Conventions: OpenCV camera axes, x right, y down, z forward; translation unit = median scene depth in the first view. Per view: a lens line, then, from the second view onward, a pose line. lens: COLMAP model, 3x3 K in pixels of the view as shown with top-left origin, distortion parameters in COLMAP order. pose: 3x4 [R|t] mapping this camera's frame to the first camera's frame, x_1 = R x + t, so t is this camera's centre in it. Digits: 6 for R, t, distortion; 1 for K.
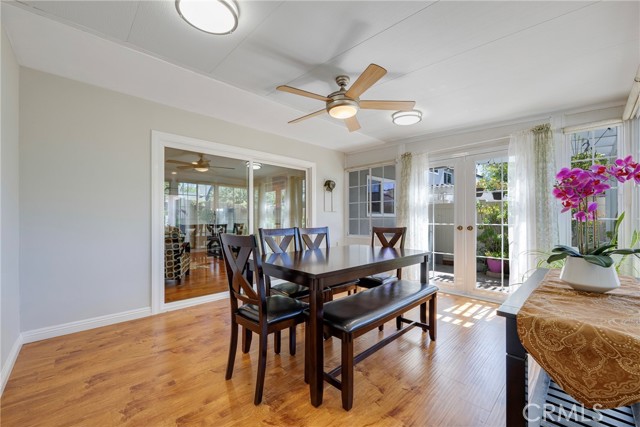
lens RADIAL K [[259.4, 0, 318.2], [0, 259.4, 216.5], [0, 0, 1]] dist [0.000096, -0.000007]
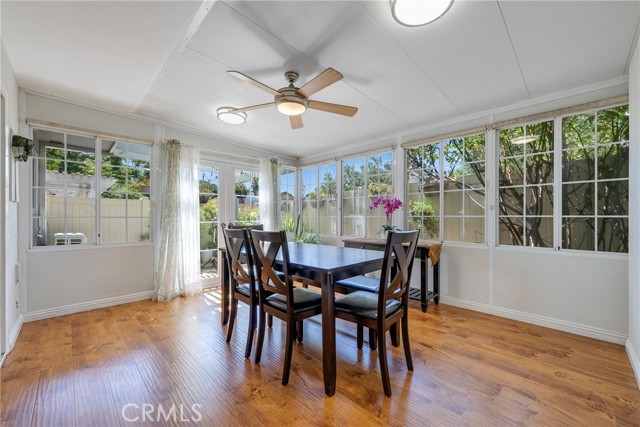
lens RADIAL K [[259.4, 0, 318.2], [0, 259.4, 216.5], [0, 0, 1]] dist [0.000096, -0.000007]
pose [[0.013726, -0.001106, 0.999905, -0.815102], [-0.014645, 0.999892, 0.001307, -0.006703], [-0.999799, -0.014661, 0.013708, 0.828214]]
